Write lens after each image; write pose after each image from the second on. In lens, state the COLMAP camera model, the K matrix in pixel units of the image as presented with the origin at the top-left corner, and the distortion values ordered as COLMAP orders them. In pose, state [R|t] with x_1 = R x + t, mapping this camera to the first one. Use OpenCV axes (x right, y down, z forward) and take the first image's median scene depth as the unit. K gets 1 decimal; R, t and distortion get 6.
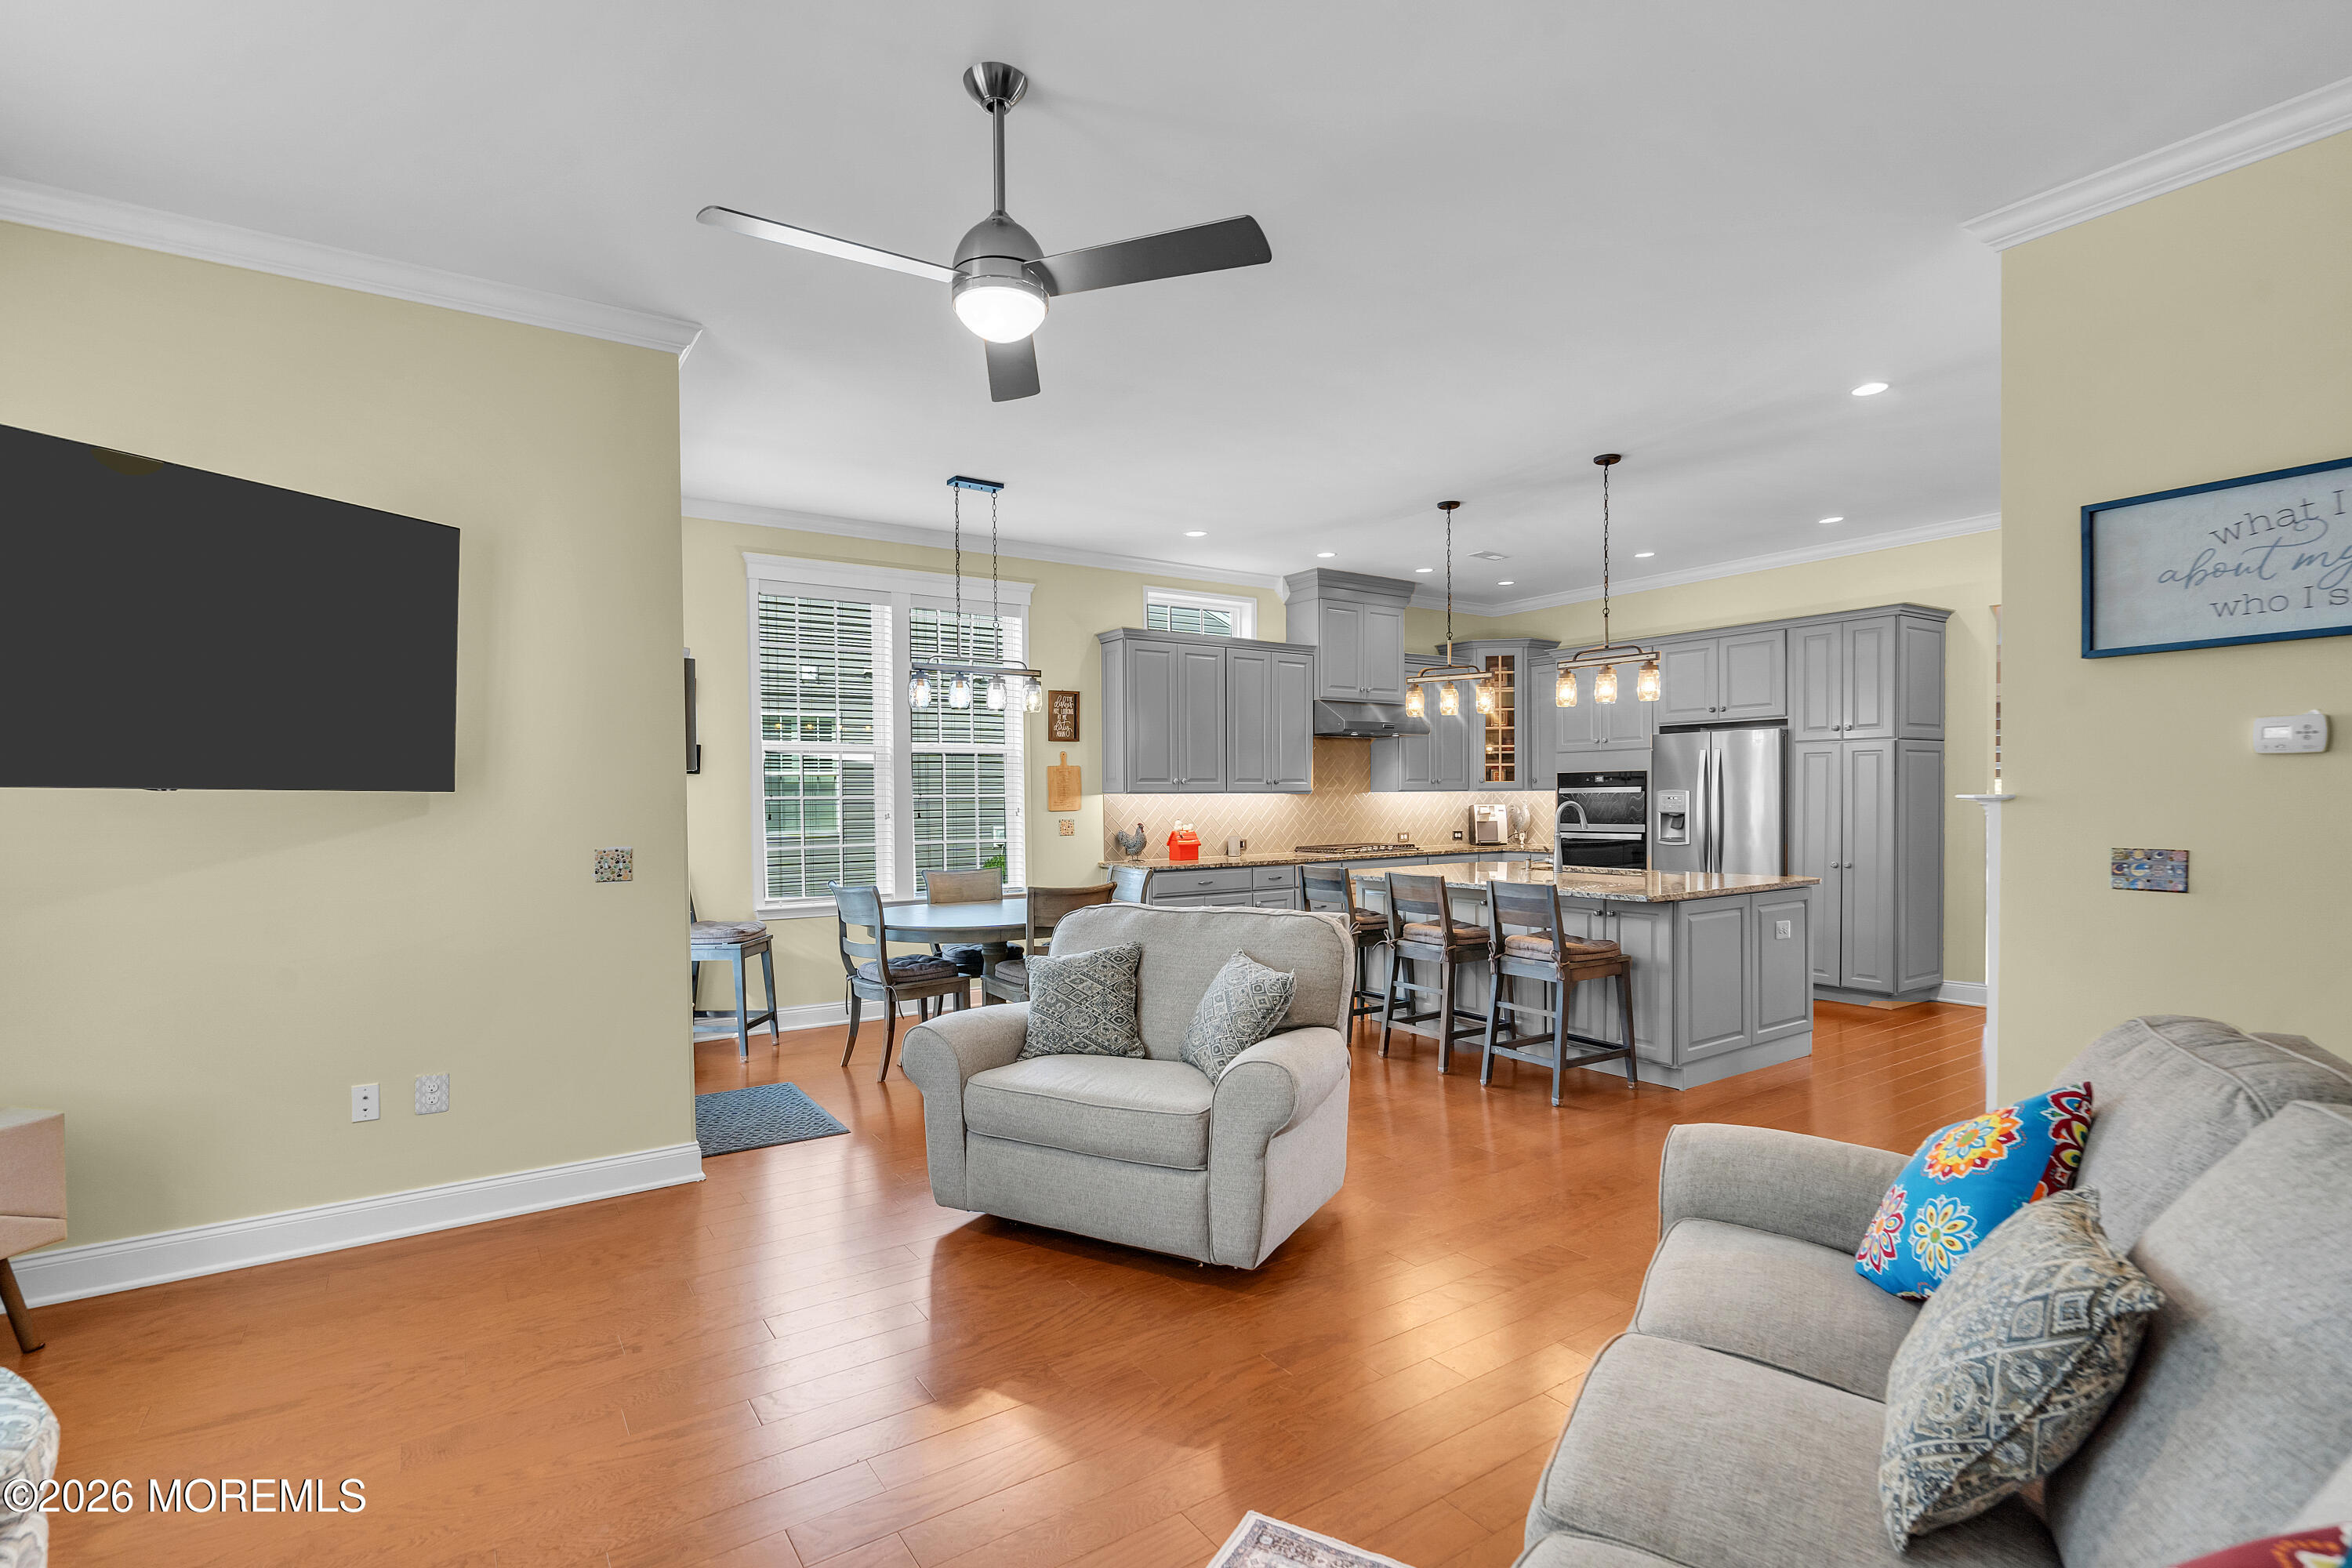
lens RADIAL K [[1078.1, 0, 1170.2], [0, 1078.1, 815.8], [0, 0, 1]] dist [-0.004771, 0.000159]
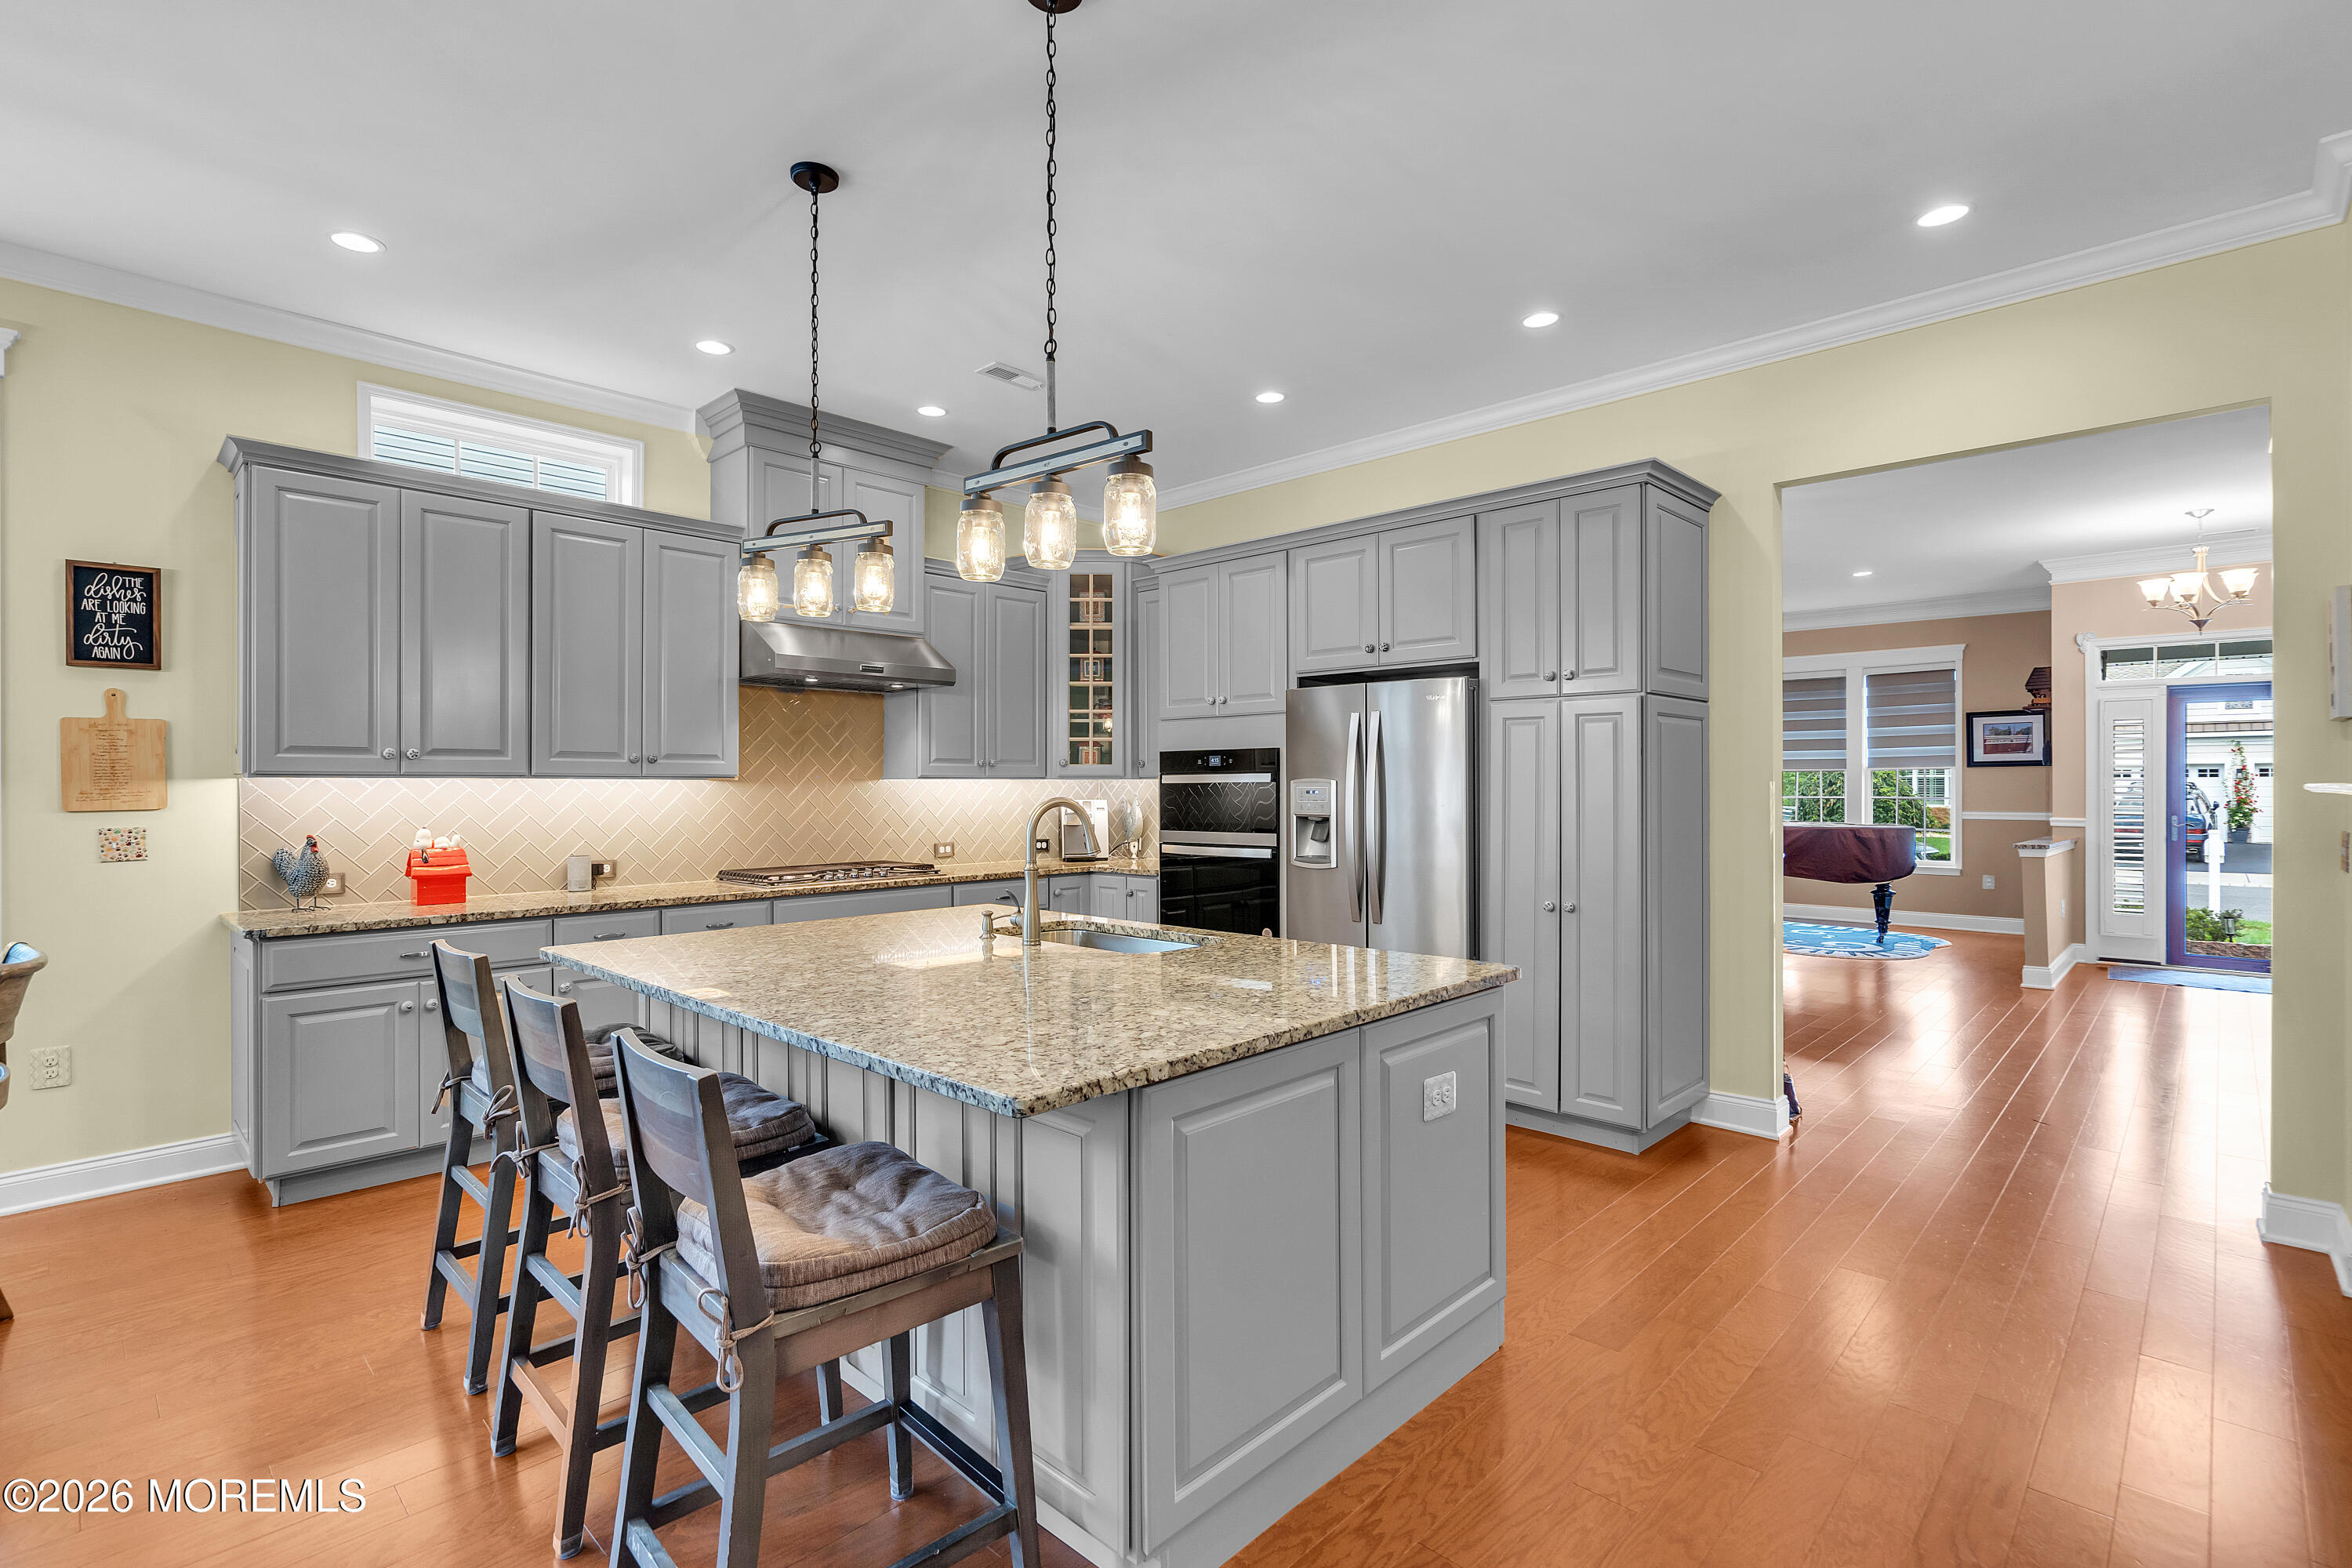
lens RADIAL K [[1078.1, 0, 1173.0], [0, 1078.1, 784.5], [0, 0, 1]] dist [-0.004771, 0.000159]
pose [[0.977128, 0.006752, 0.212543, 0.252552], [-0.002427, 0.999785, -0.020605, -0.007548], [-0.212636, 0.019618, 0.976935, 0.405722]]
